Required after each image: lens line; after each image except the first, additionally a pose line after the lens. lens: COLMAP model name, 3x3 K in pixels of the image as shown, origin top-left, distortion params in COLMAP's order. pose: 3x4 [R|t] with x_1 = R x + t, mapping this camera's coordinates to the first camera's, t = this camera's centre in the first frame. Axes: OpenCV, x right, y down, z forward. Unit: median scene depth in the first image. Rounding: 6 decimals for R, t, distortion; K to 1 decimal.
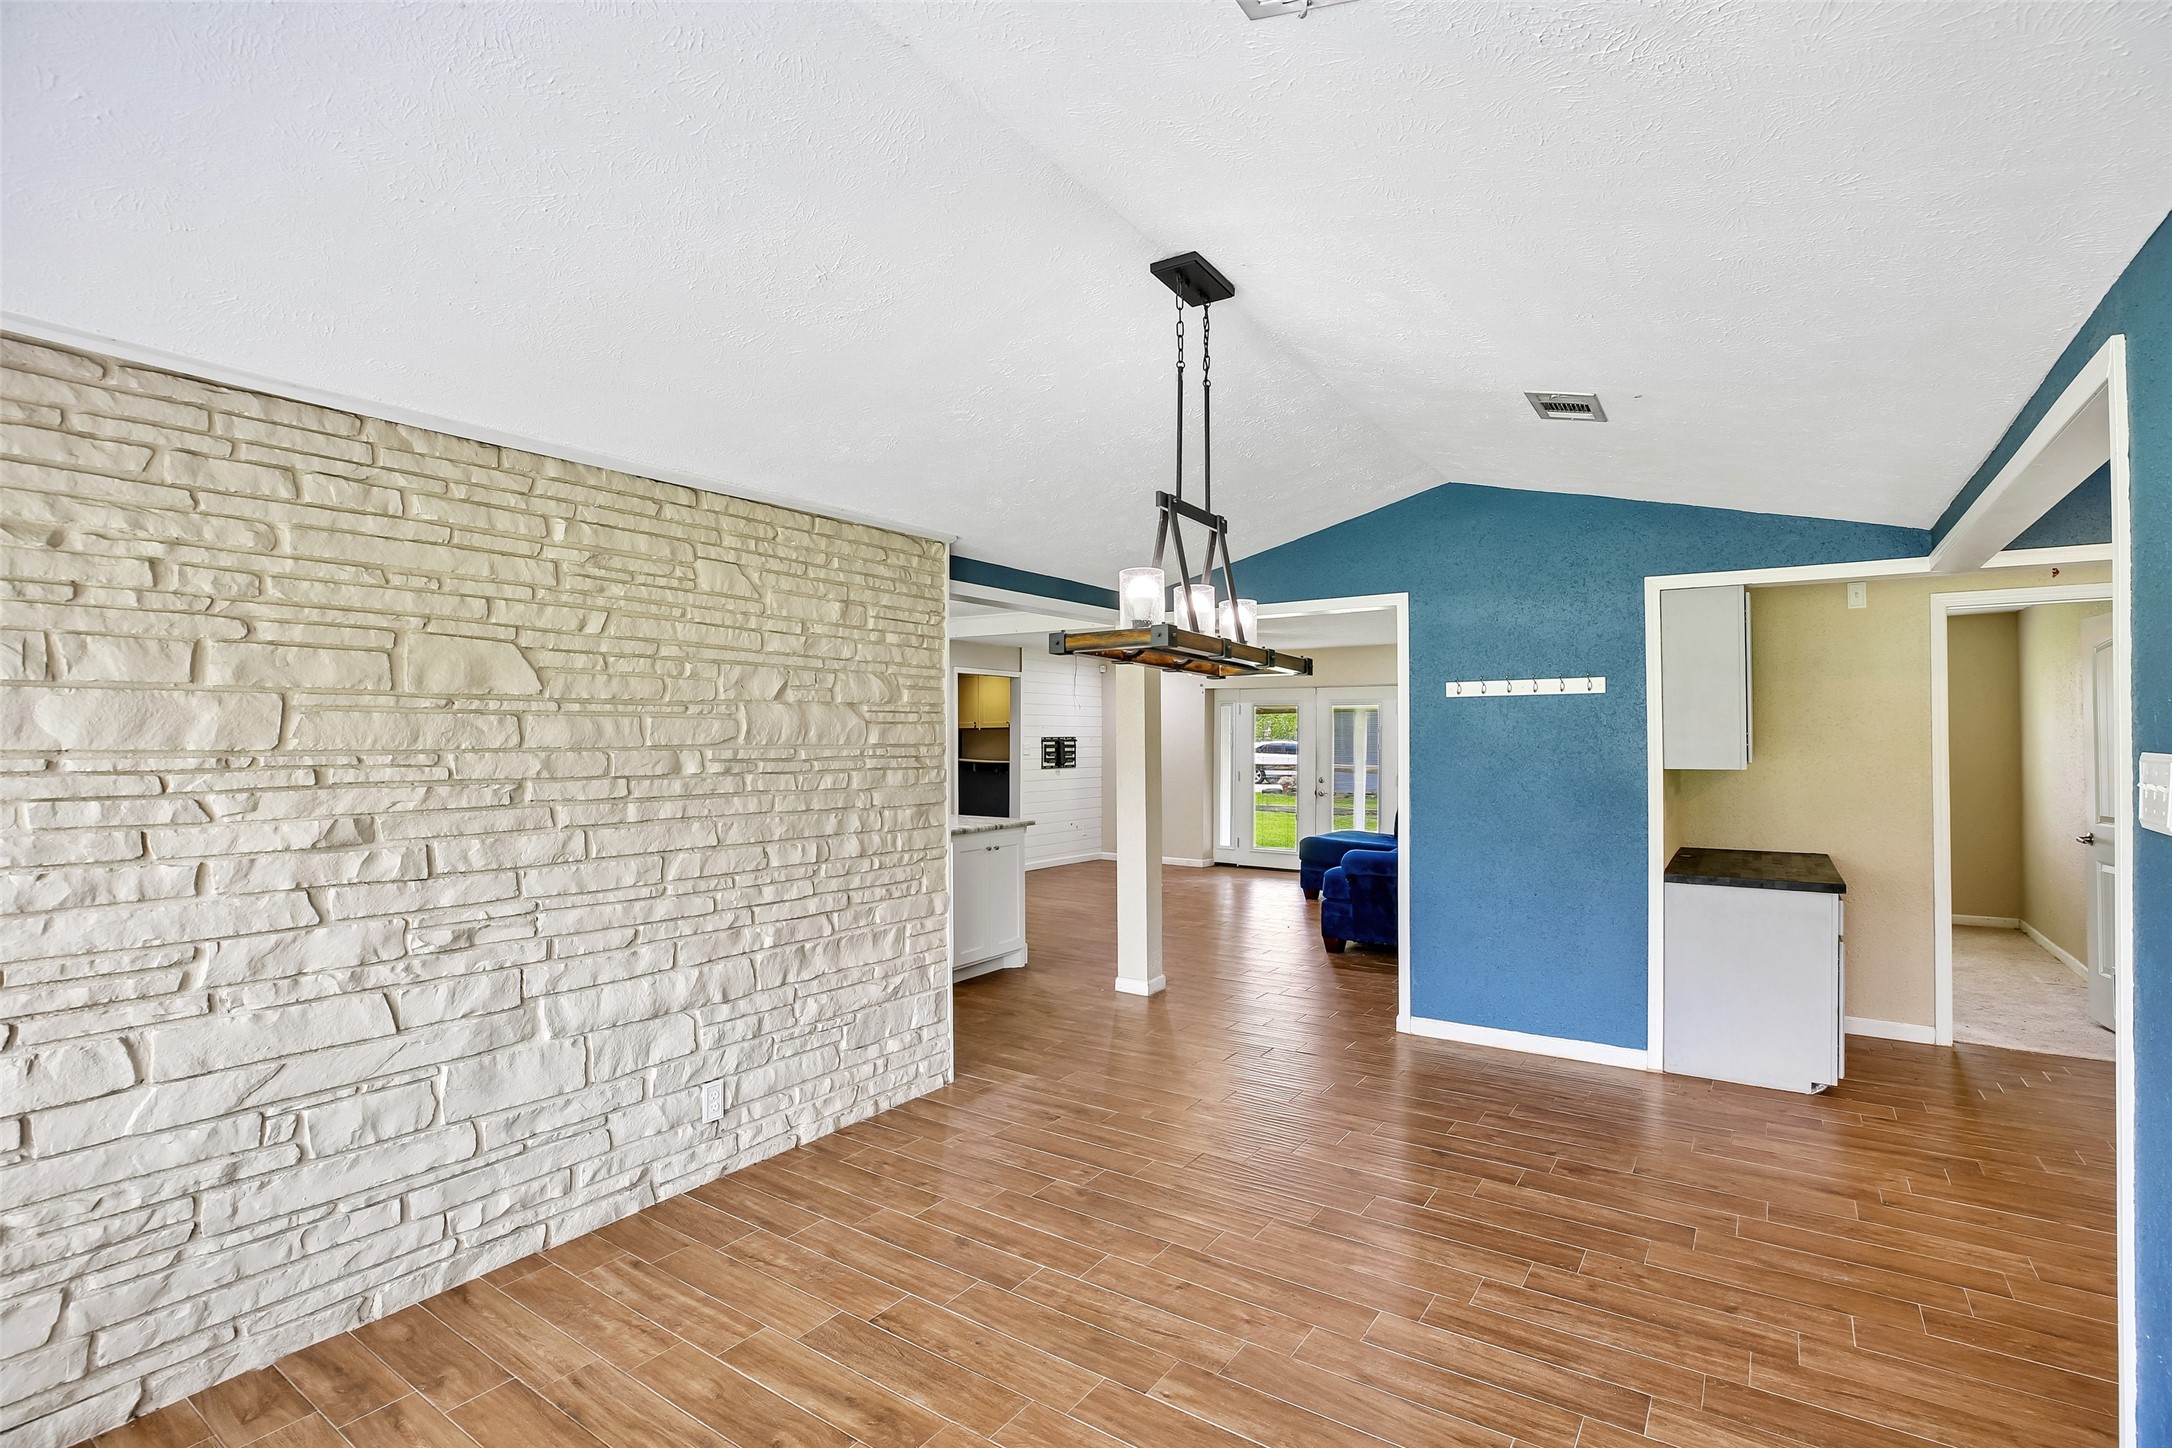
lens RADIAL K [[1008.0, 0, 1078.8], [0, 1008.0, 726.2], [0, 0, 1]] dist [-0.049718, 0.015780]
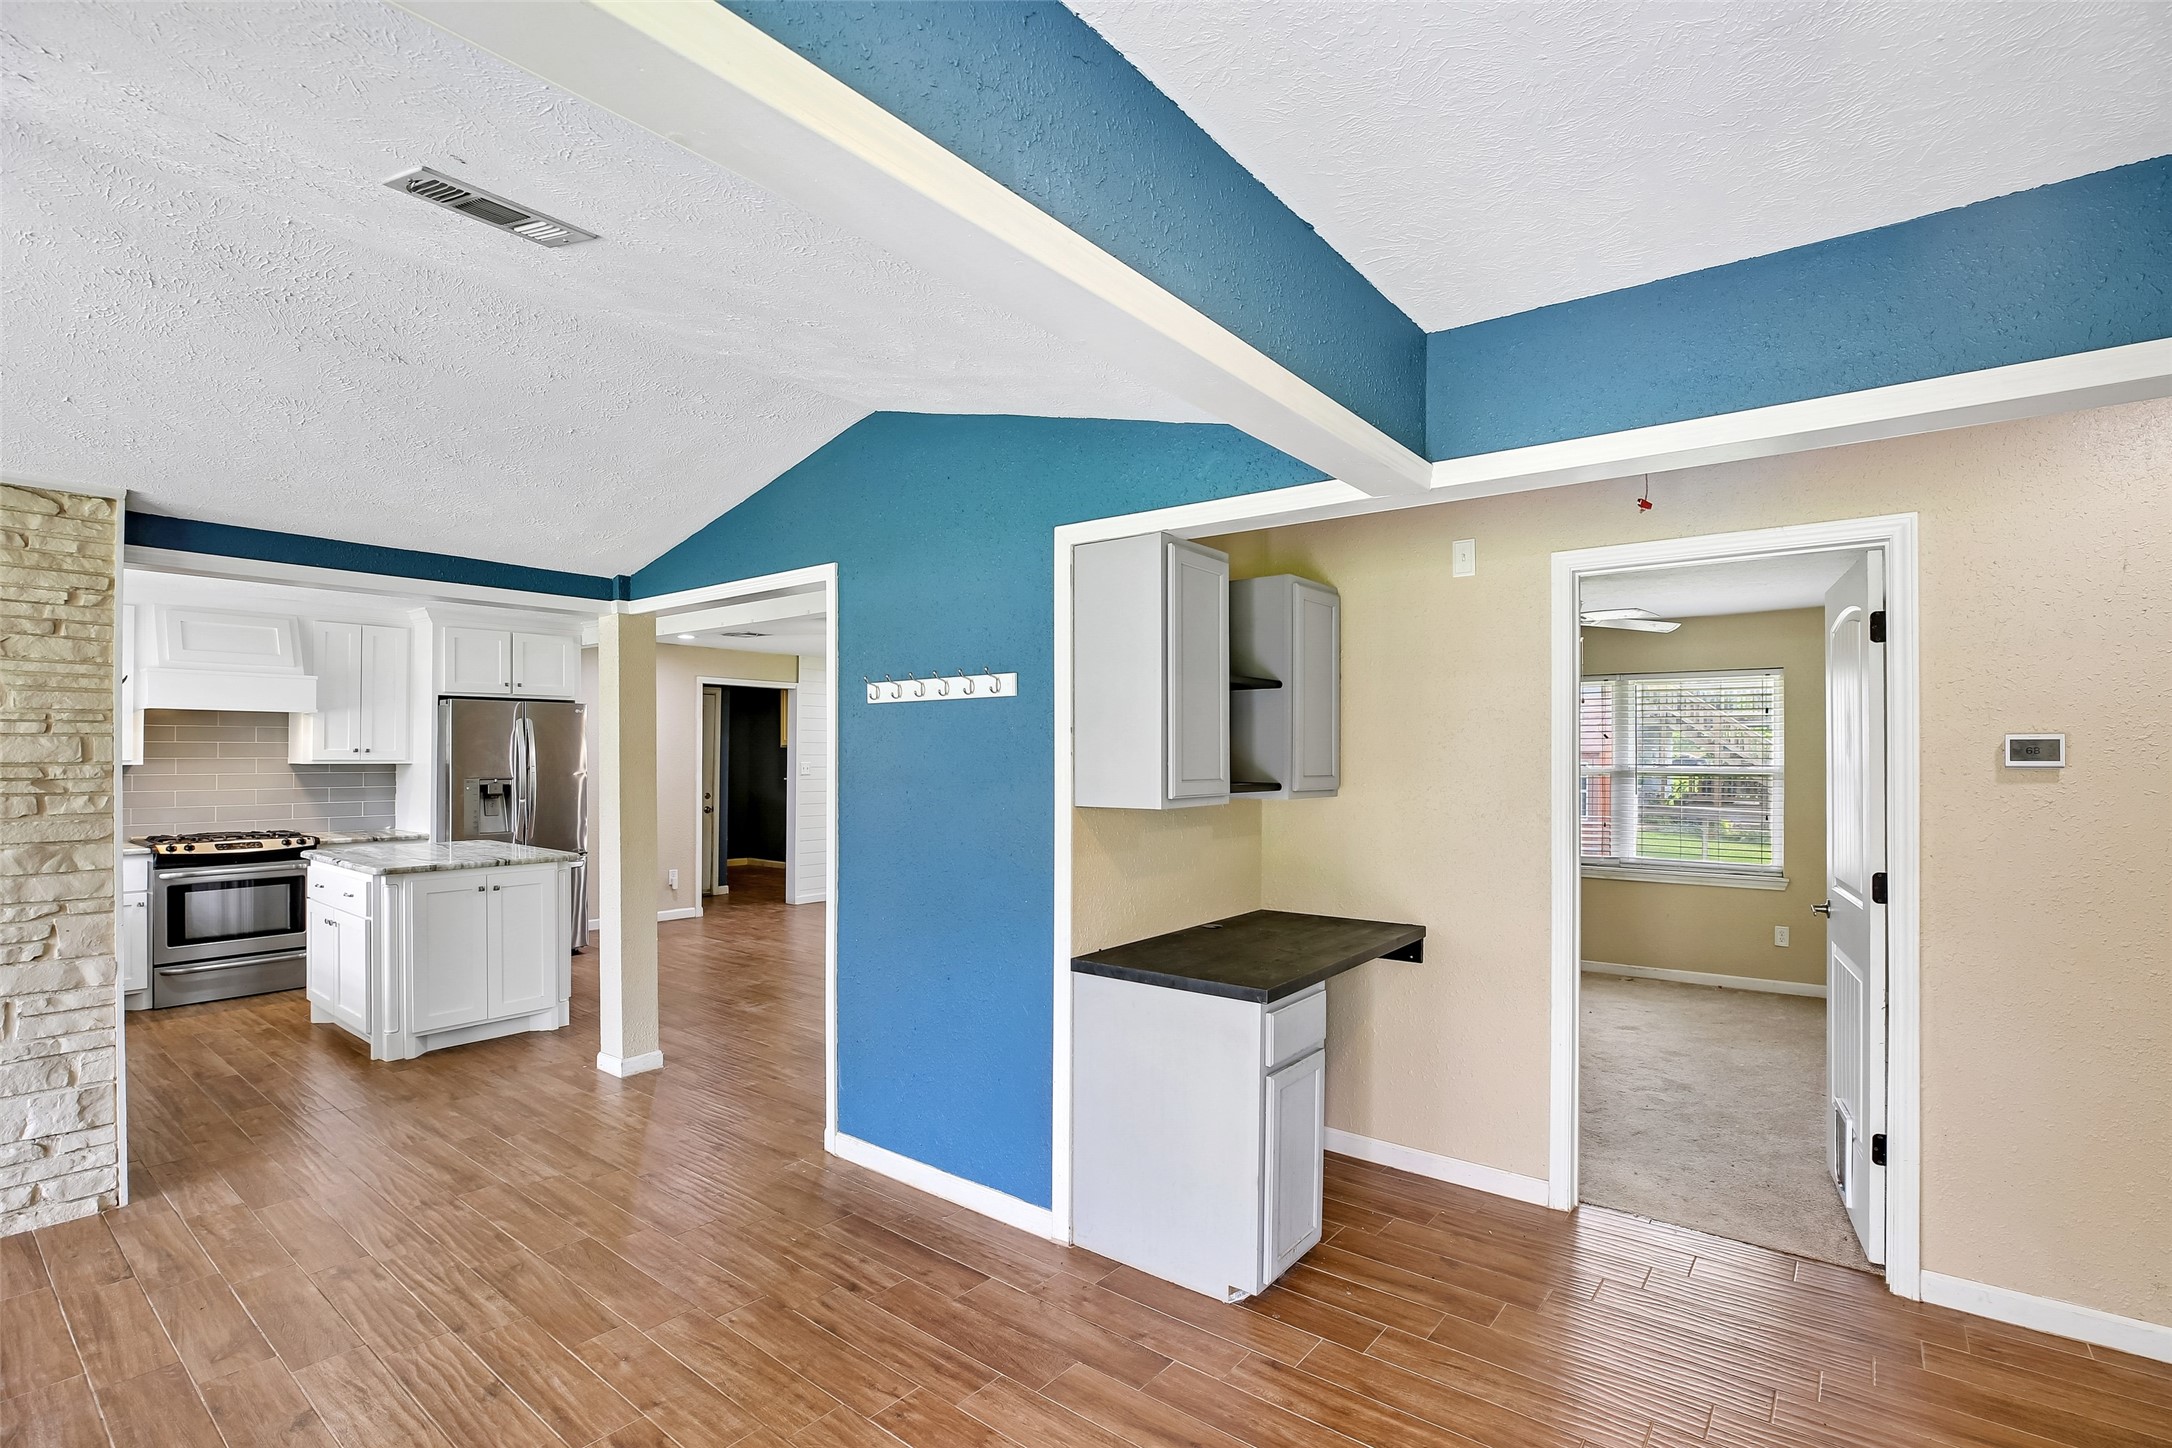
lens RADIAL K [[1005.4, 0, 1082.9], [0, 1005.4, 746.6], [0, 0, 1]] dist [-0.048981, 0.013432]
pose [[0.998211, 0.004673, -0.059611, 0.700467], [-0.004508, 0.999986, 0.002896, -0.000146], [0.059624, -0.002622, 0.998217, 0.336699]]
